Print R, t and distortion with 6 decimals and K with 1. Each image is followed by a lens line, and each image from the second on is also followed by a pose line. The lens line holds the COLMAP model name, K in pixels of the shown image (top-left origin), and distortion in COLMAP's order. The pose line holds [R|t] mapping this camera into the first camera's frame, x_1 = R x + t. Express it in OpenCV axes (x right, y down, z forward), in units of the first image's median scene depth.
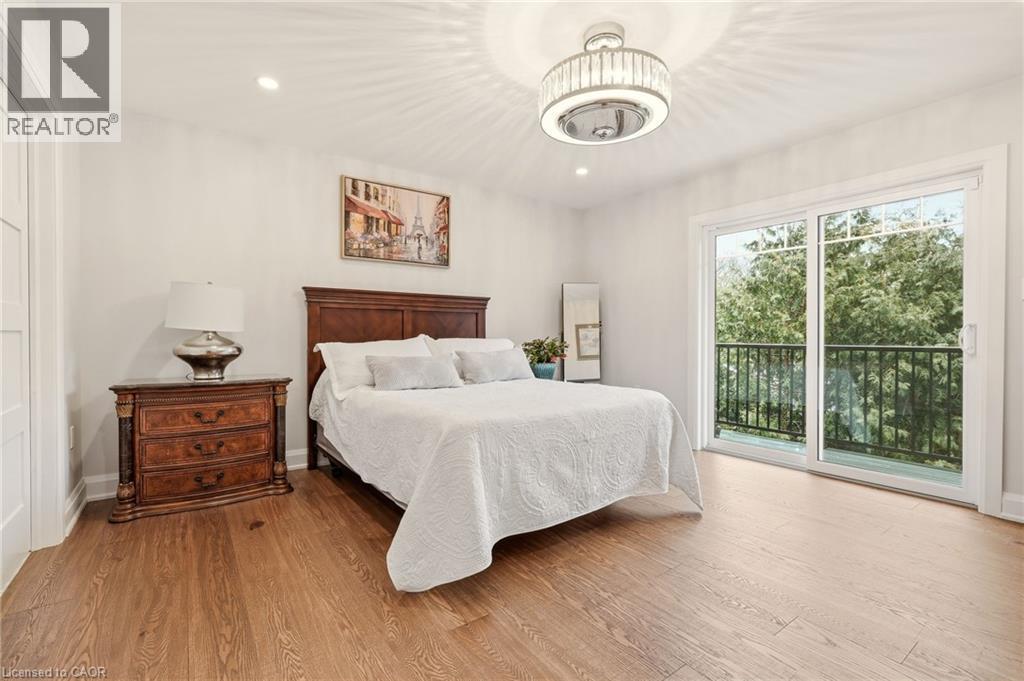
lens RADIAL K [[457.3, 0, 507.4], [0, 457.3, 338.1], [0, 0, 1]] dist [-0.004504, 0.001480]
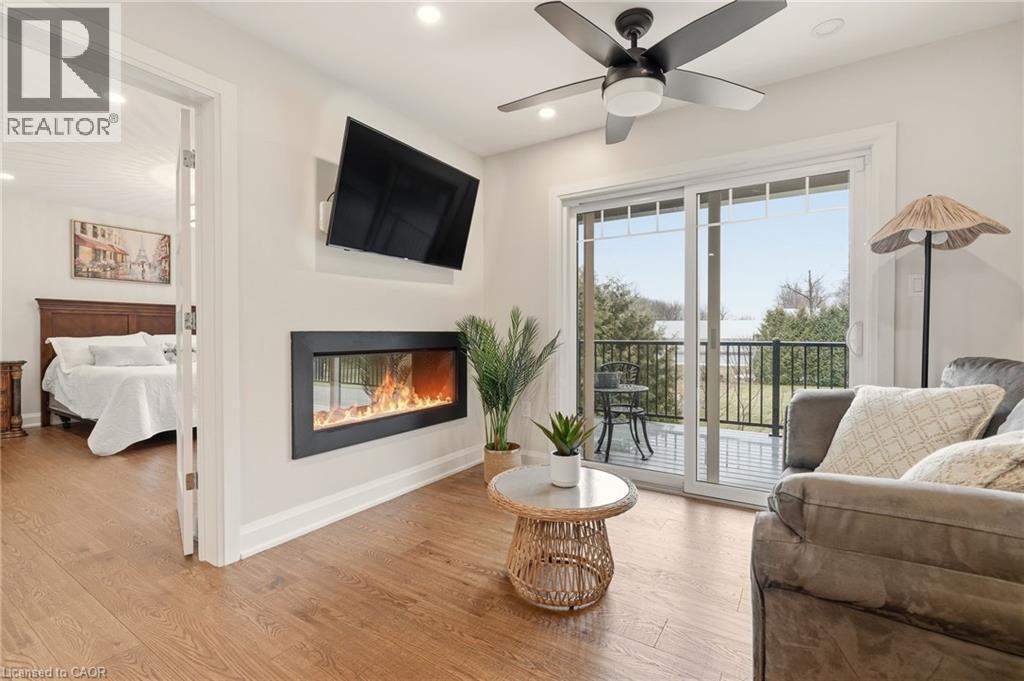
lens RADIAL K [[457.3, 0, 507.4], [0, 457.3, 338.1], [0, 0, 1]] dist [-0.004504, 0.001480]
pose [[0.931692, -0.005233, 0.363211, 0.379581], [0.003974, 0.999983, 0.004214, 0.010400], [-0.363227, -0.002483, 0.931697, -0.804351]]
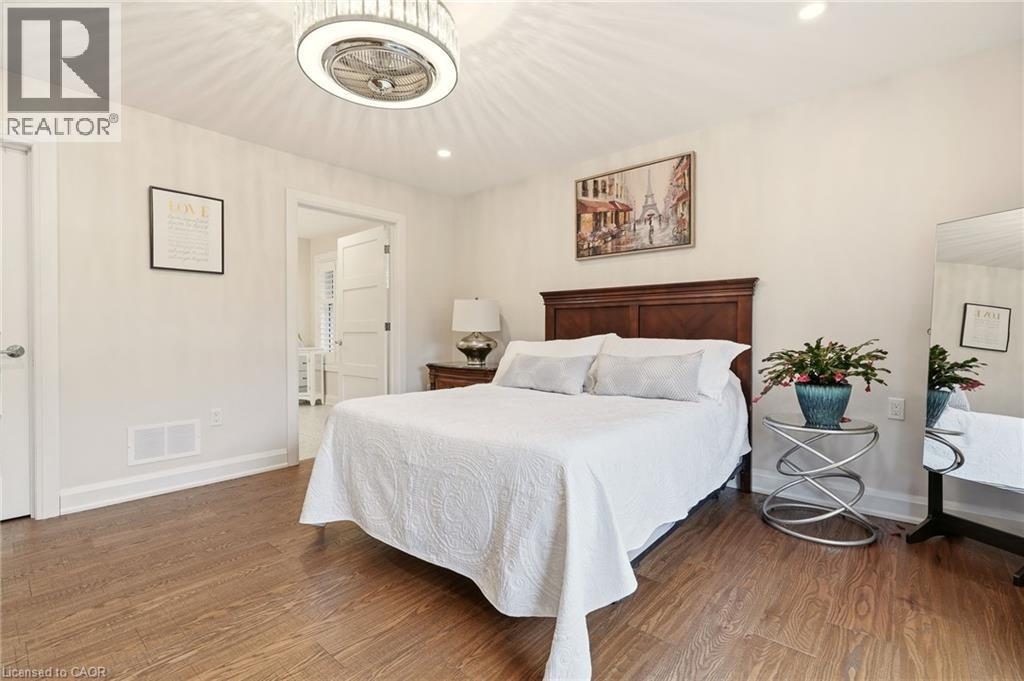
lens RADIAL K [[457.3, 0, 507.4], [0, 457.3, 338.1], [0, 0, 1]] dist [-0.004504, 0.001480]
pose [[0.247318, 0.008418, -0.968898, 0.612160], [-0.006668, 0.999953, 0.006986, -0.004285], [0.968911, 0.004733, 0.247363, 0.588606]]
